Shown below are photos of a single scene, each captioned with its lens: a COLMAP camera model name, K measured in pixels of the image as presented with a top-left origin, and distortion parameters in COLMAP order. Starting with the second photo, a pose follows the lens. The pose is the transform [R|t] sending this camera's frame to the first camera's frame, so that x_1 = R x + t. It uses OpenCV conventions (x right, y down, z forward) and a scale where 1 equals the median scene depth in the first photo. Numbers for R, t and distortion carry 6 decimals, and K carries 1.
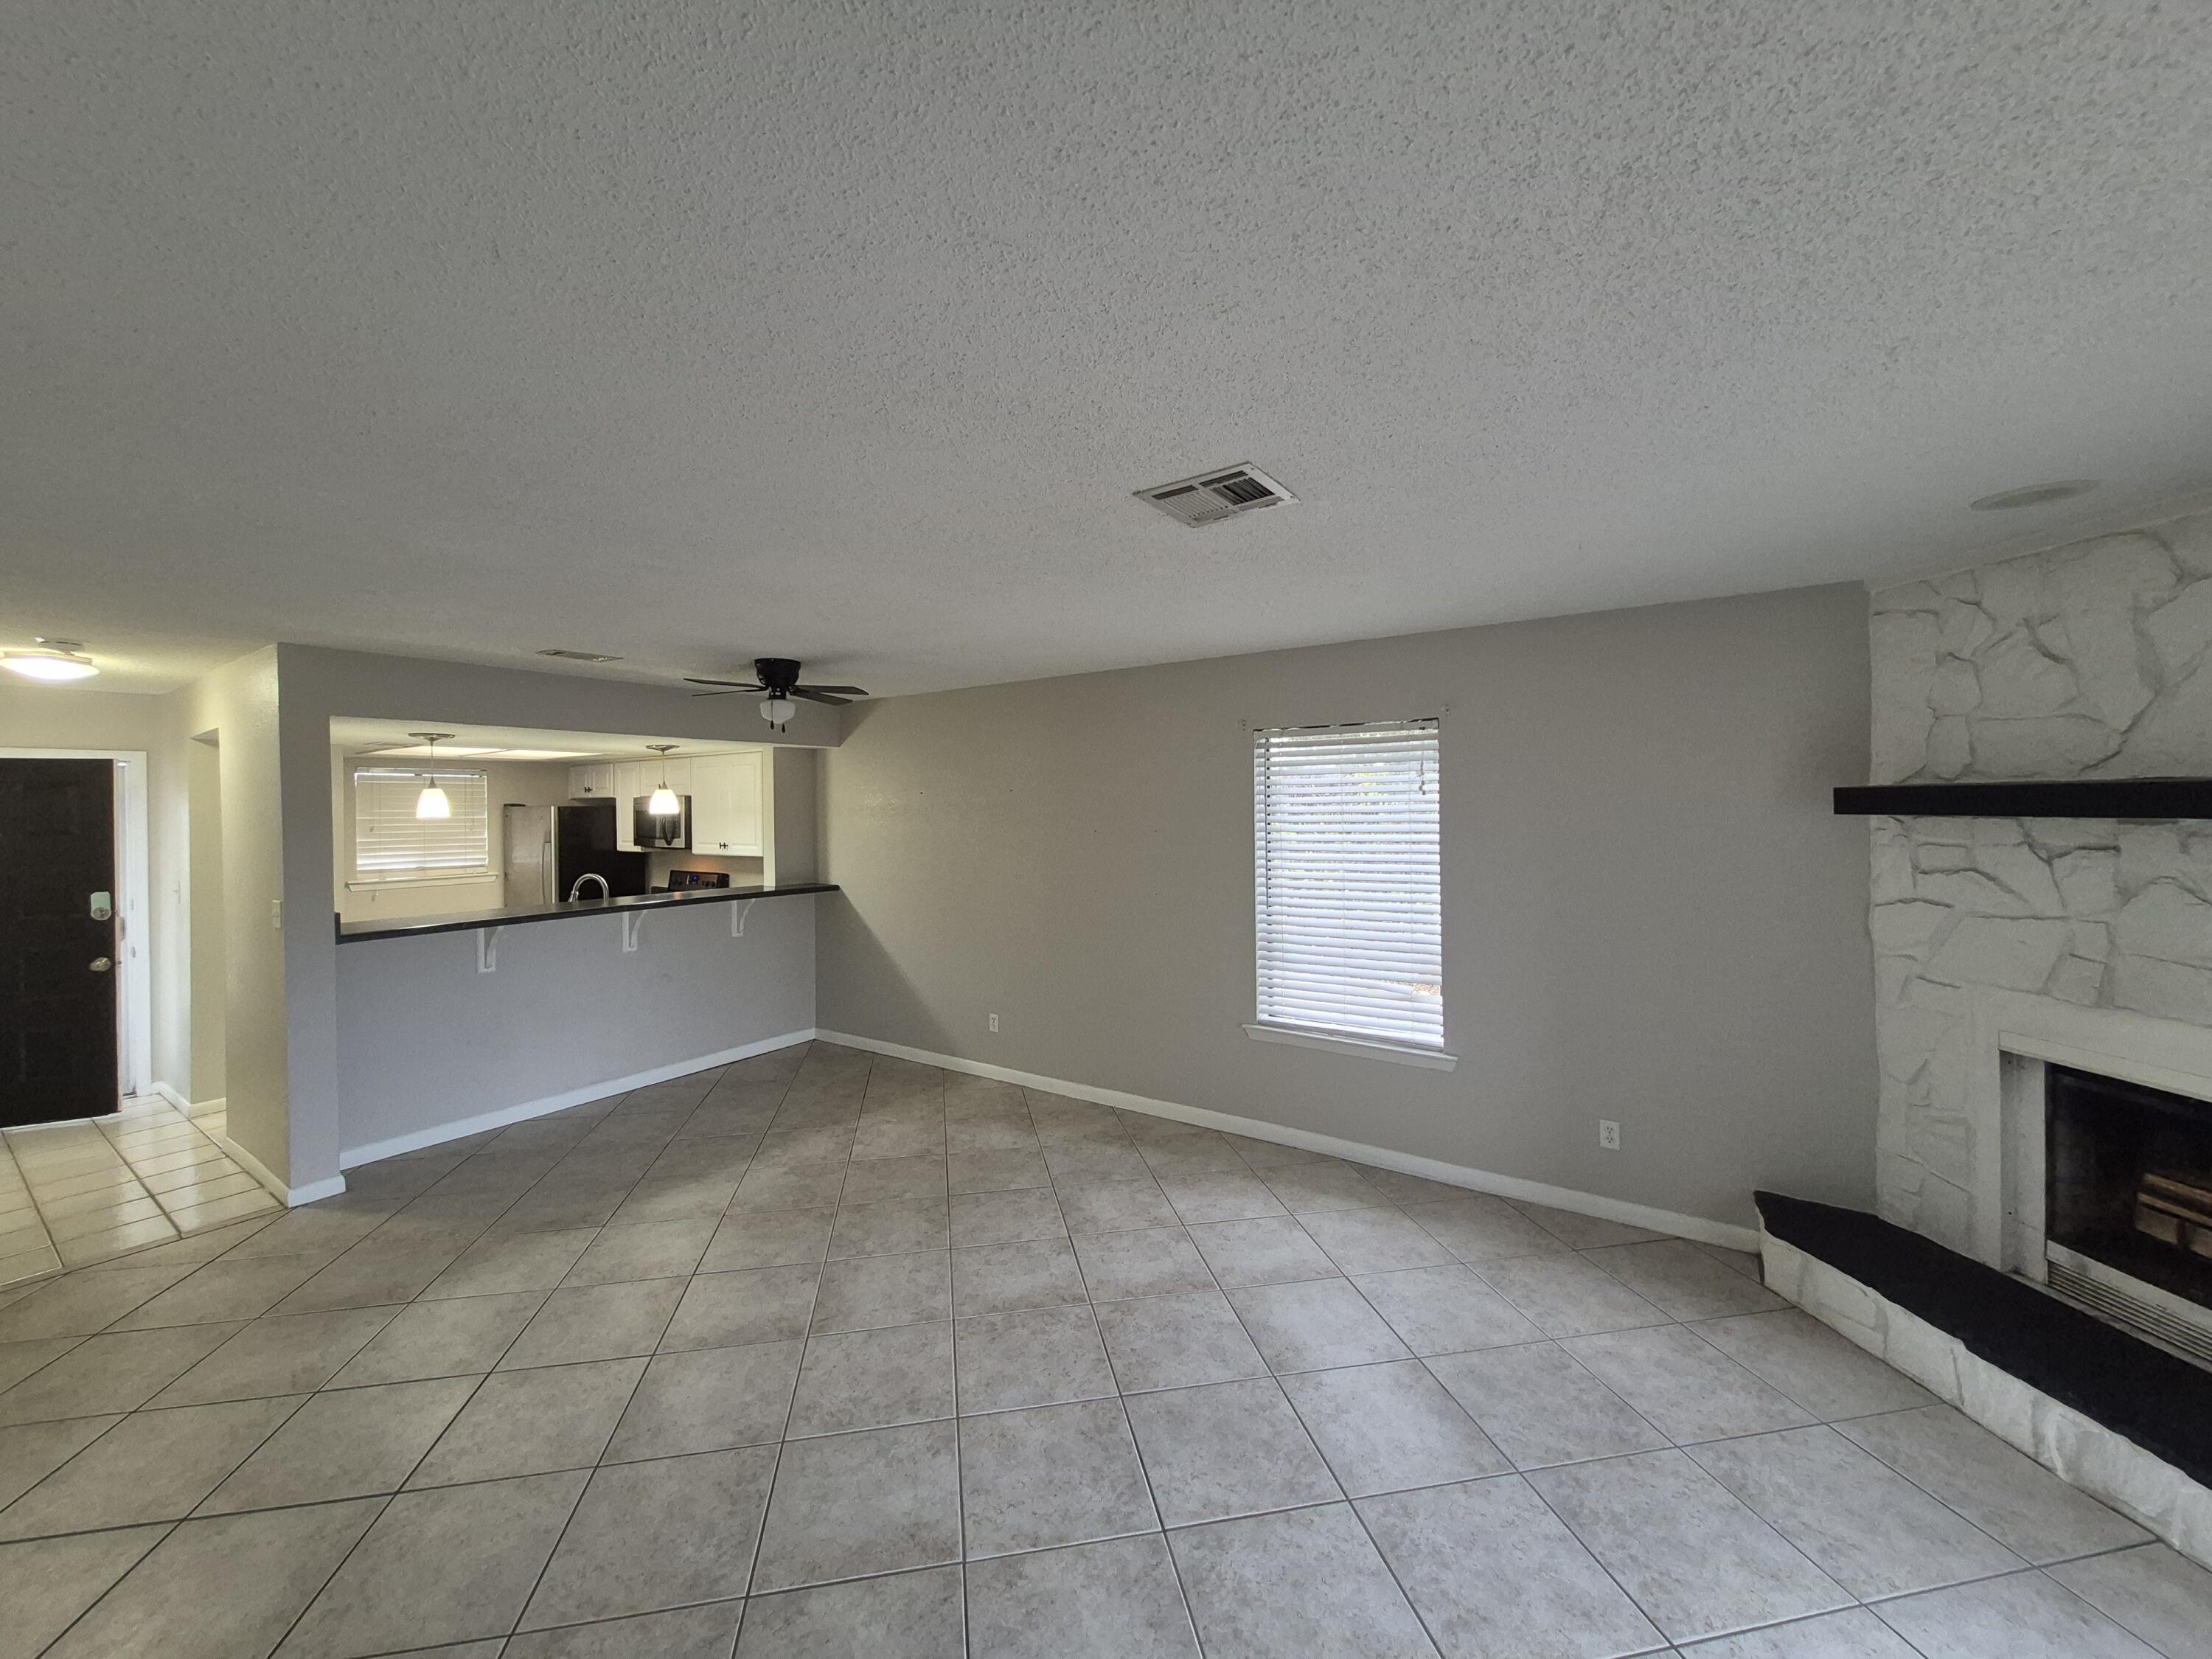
lens RADIAL K [[862.4, 0, 1083.4], [0, 862.4, 812.4], [0, 0, 1]] dist [-0.001162, -0.000438]
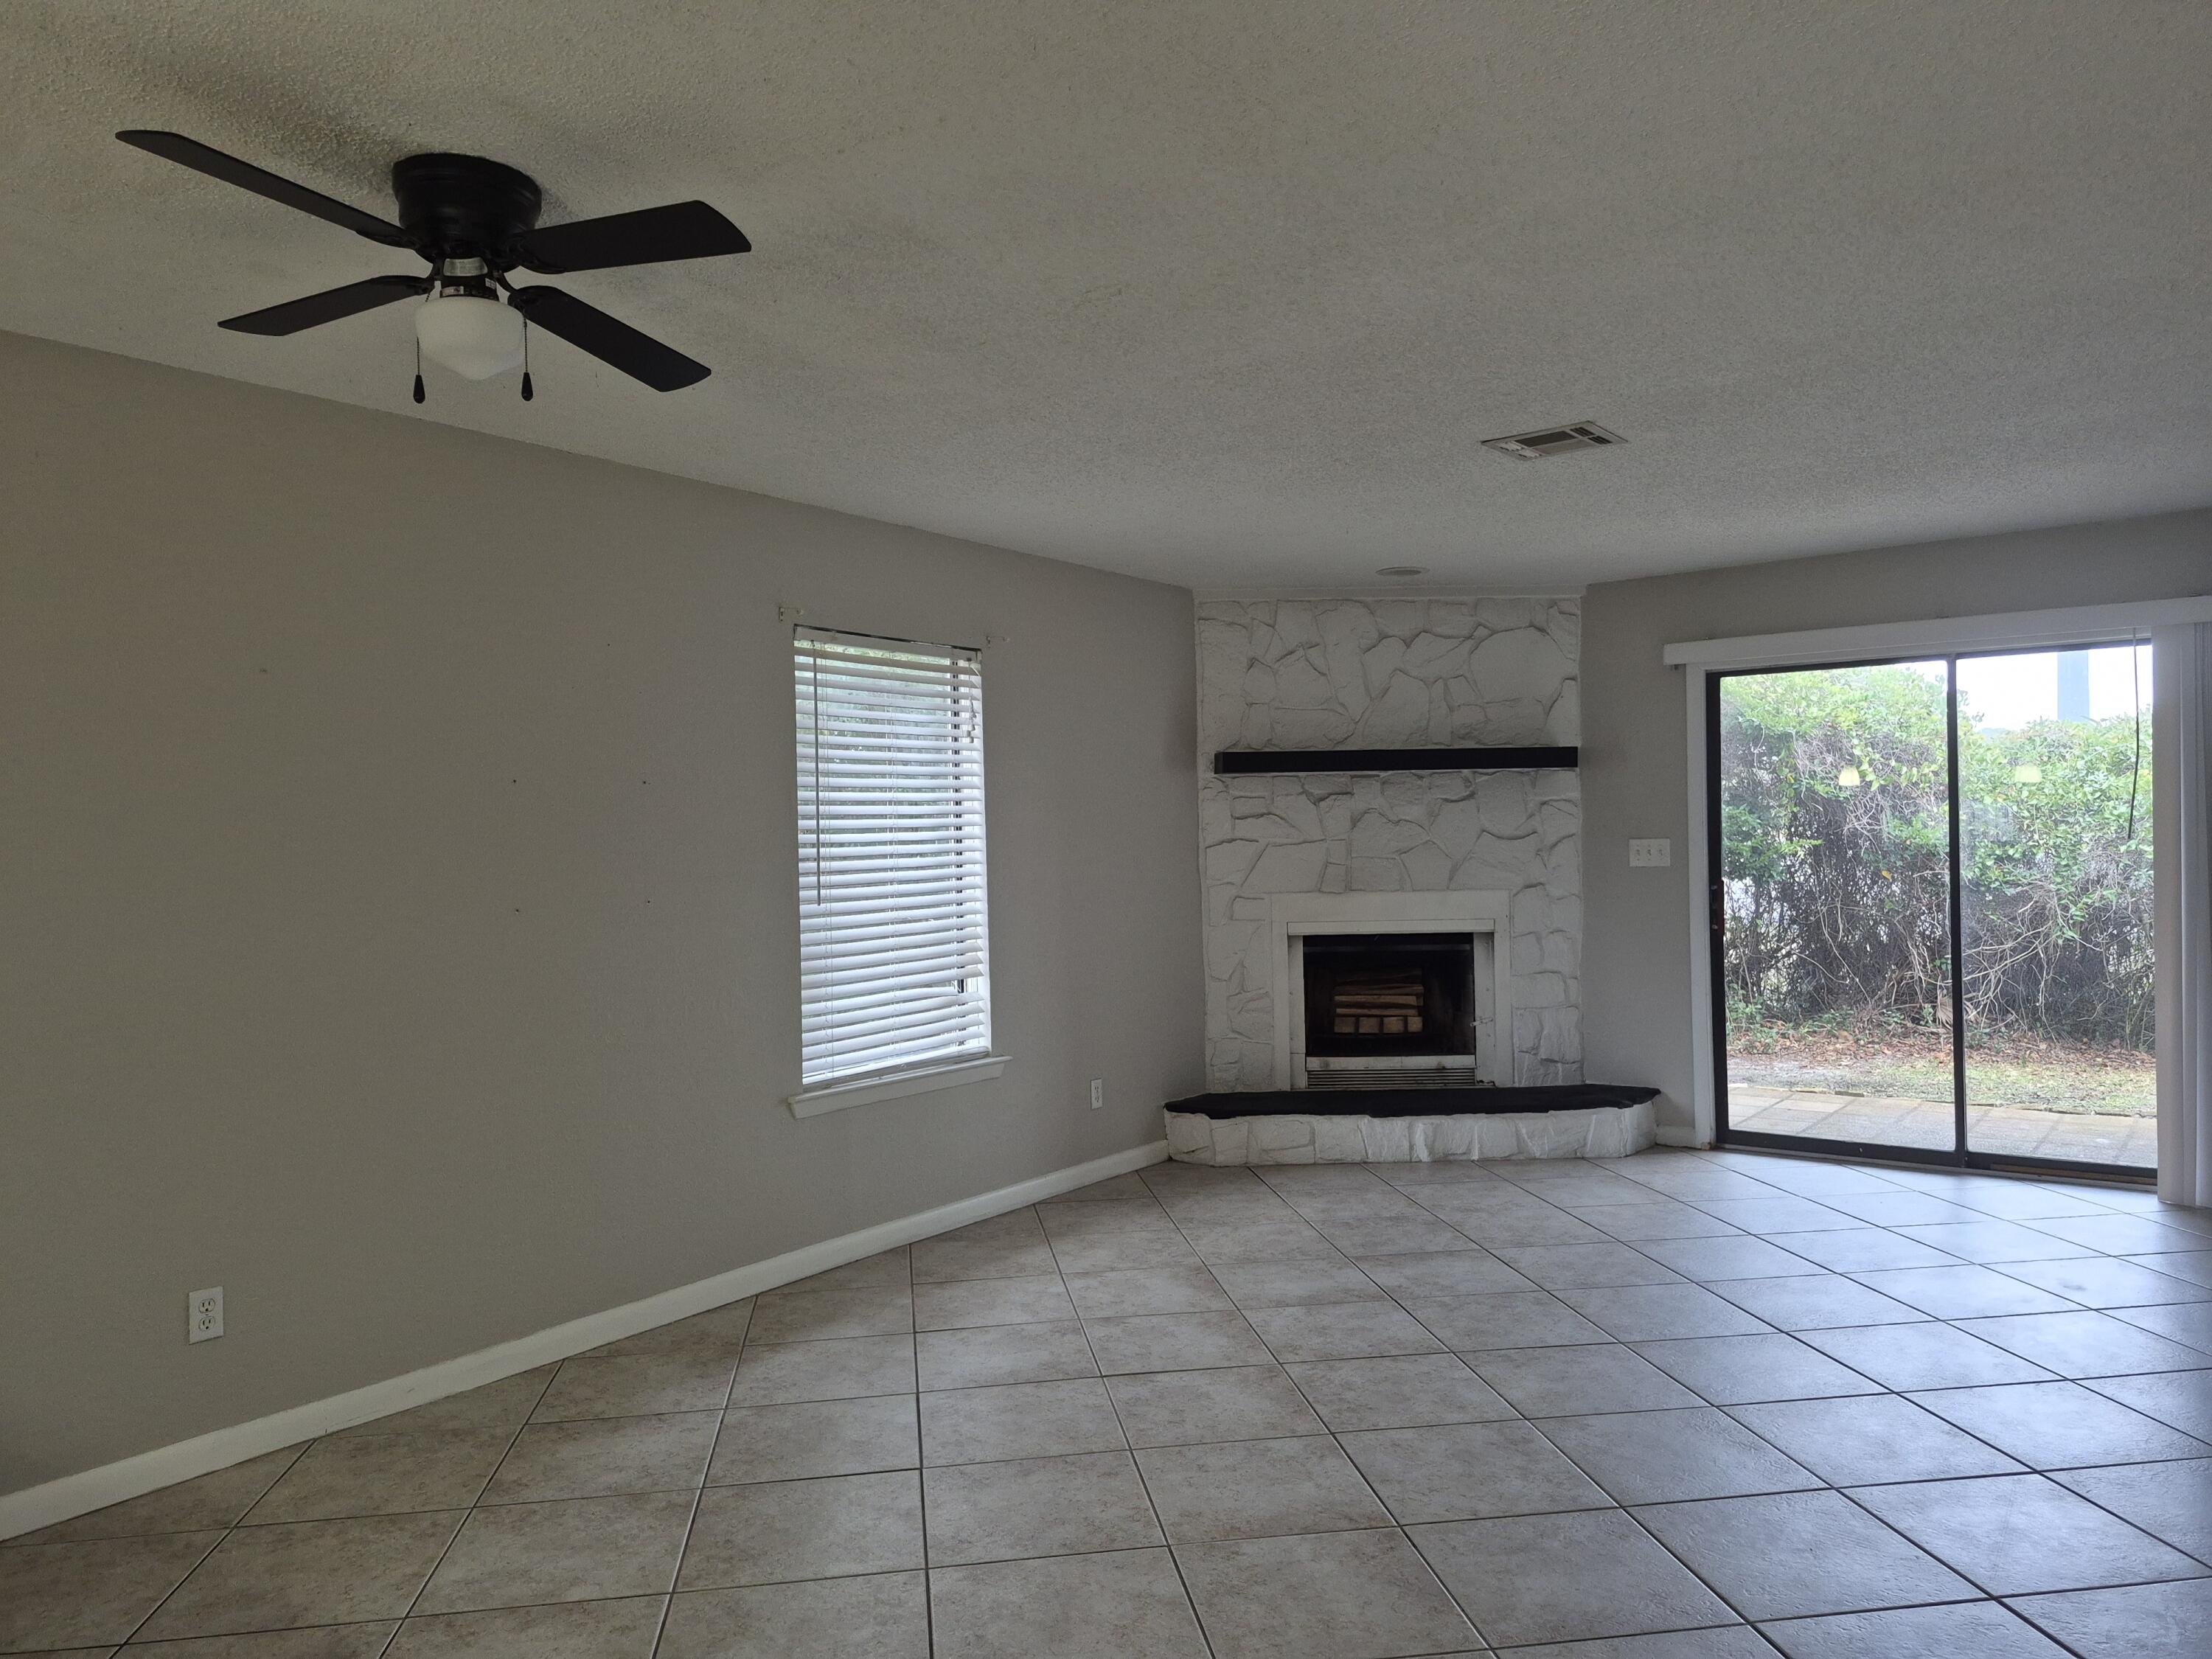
lens RADIAL K [[1498.8, 0, 1119.0], [0, 1498.8, 830.5], [0, 0, 1]] dist [0.031270, -0.001587]
pose [[0.035630, 0.010069, 0.999314, -1.350460], [0.026080, 0.999599, -0.011001, 0.108228], [-0.999025, 0.026454, 0.035353, 1.093178]]
